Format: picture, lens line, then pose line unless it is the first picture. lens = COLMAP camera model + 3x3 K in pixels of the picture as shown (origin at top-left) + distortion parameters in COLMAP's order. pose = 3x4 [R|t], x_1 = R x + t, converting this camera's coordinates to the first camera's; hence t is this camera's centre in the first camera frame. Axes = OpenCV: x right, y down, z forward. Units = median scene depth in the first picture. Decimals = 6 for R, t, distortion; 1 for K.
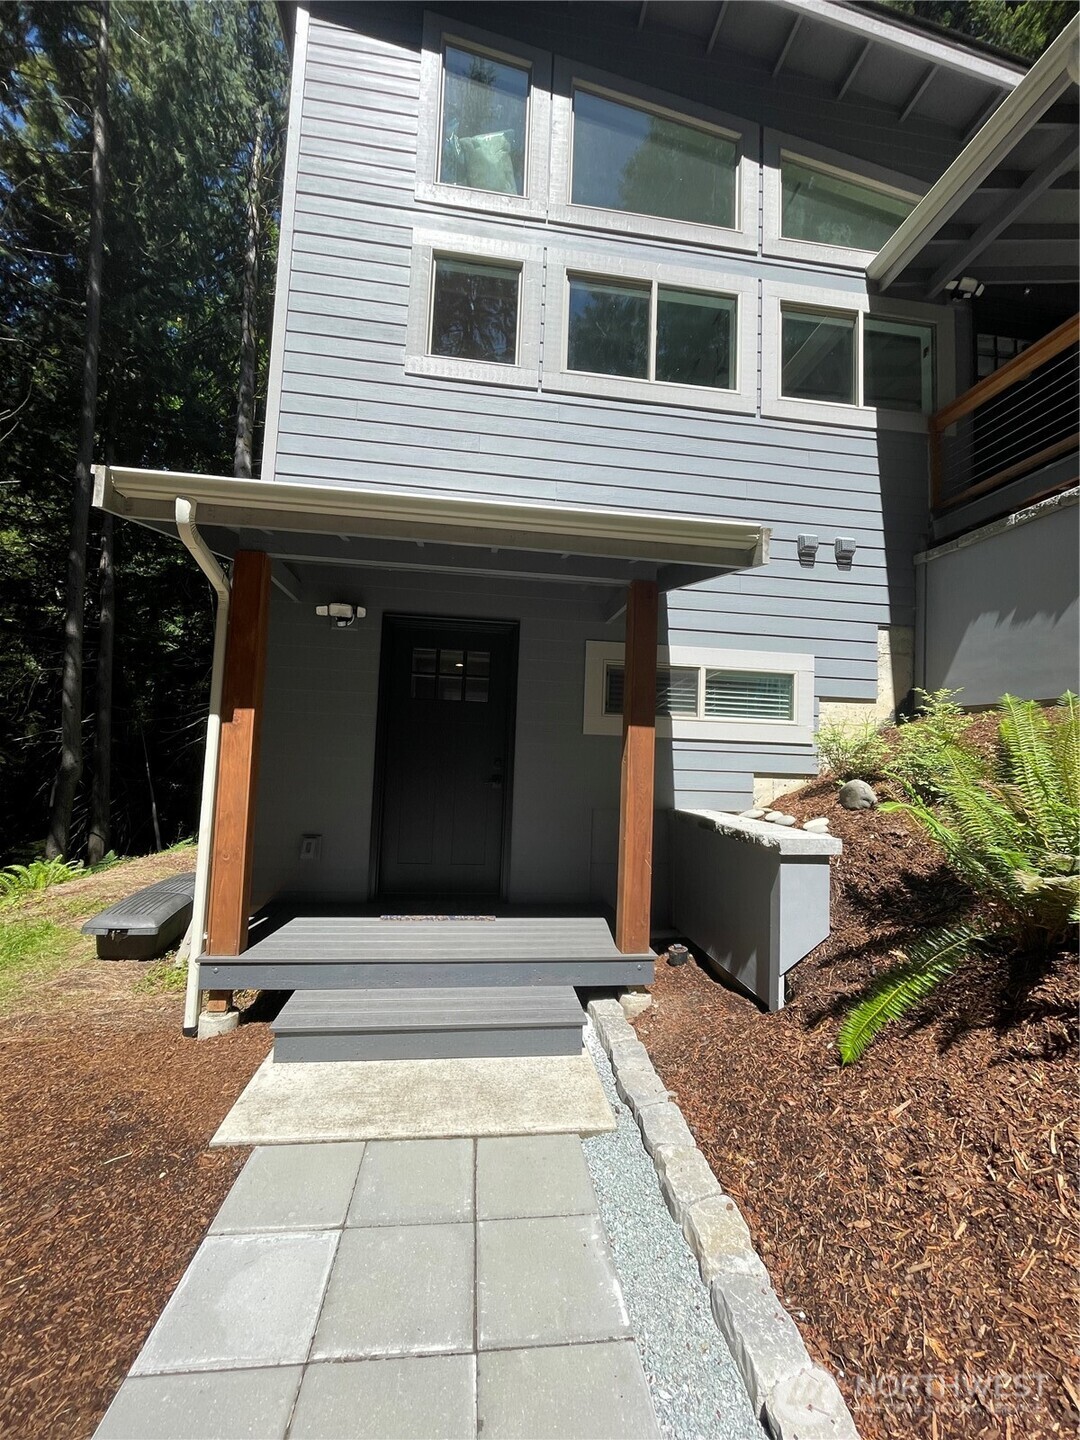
lens RADIAL K [[581.9, 0, 541.3], [0, 581.9, 721.7], [0, 0, 1]] dist [-0.004592, -0.000966]
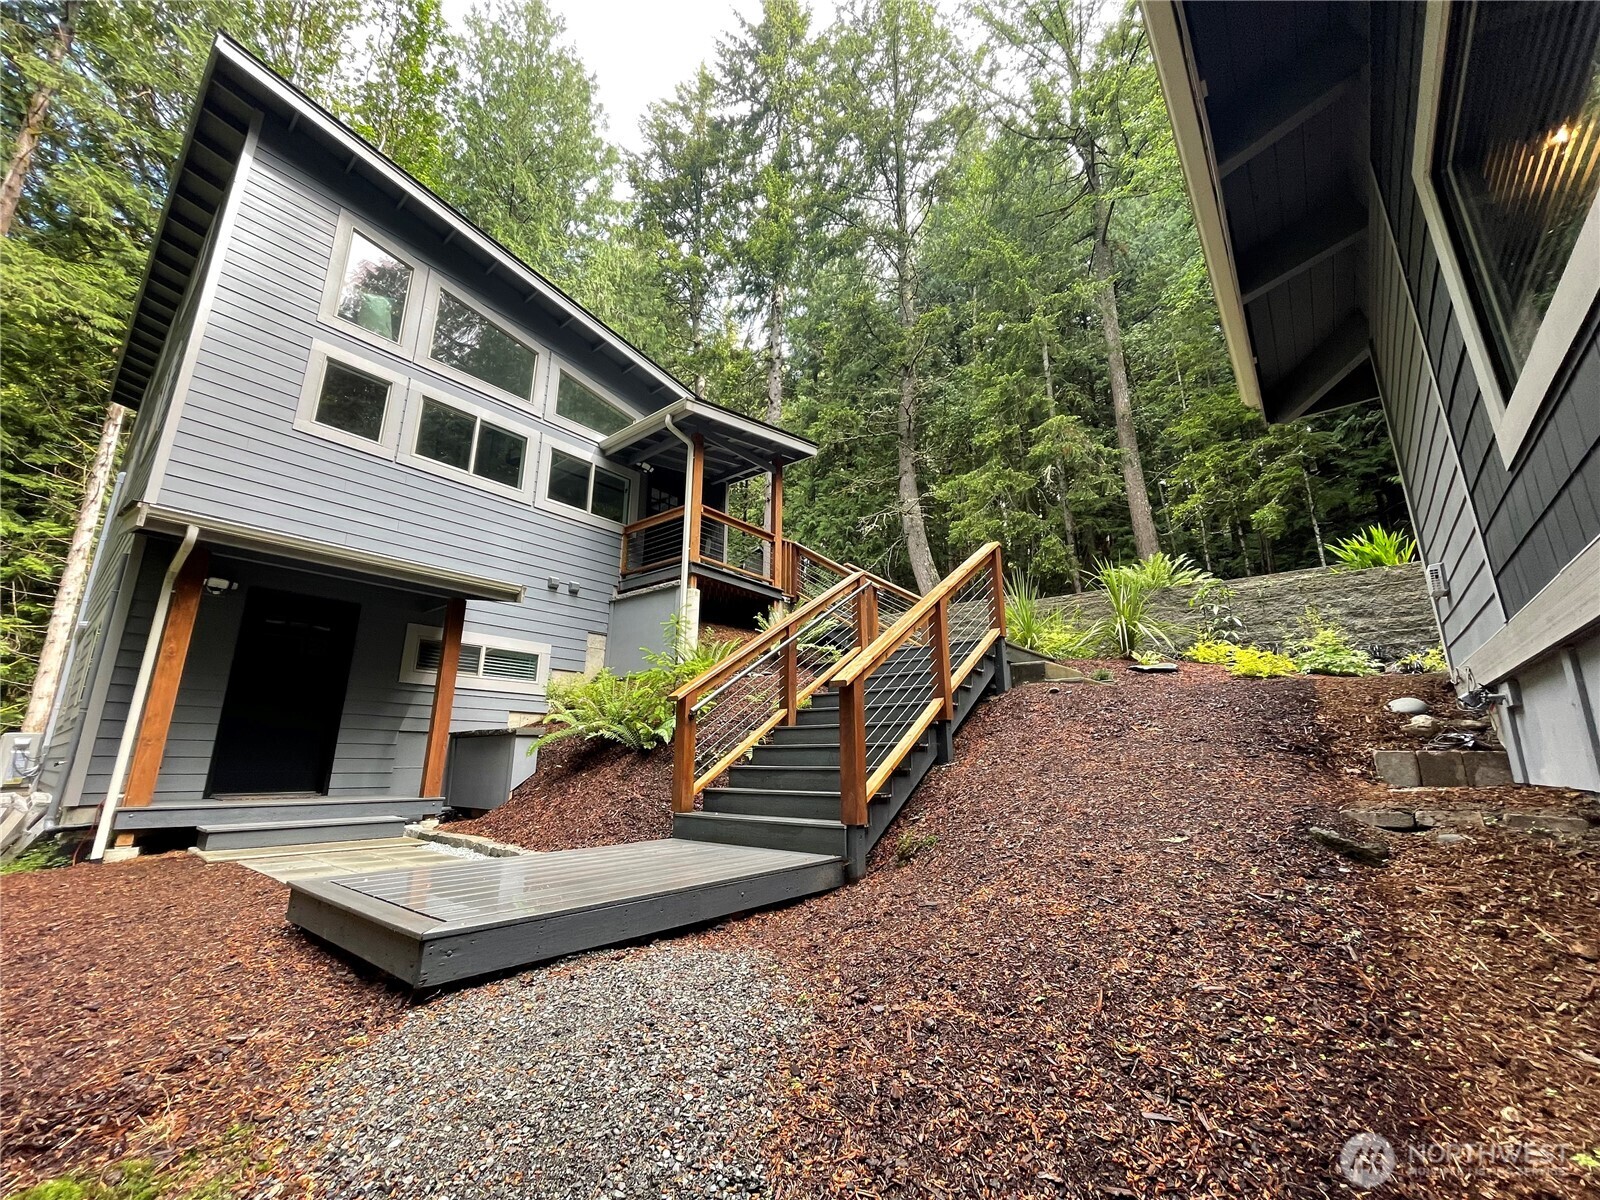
lens RADIAL K [[646.5, 0, 805.2], [0, 646.5, 597.7], [0, 0, 1]] dist [-0.004592, -0.000966]
pose [[0.729154, 0.138815, 0.670123, -0.302276], [-0.018029, 0.982768, -0.183962, 0.091565], [-0.684112, 0.122055, 0.719092, -0.952906]]
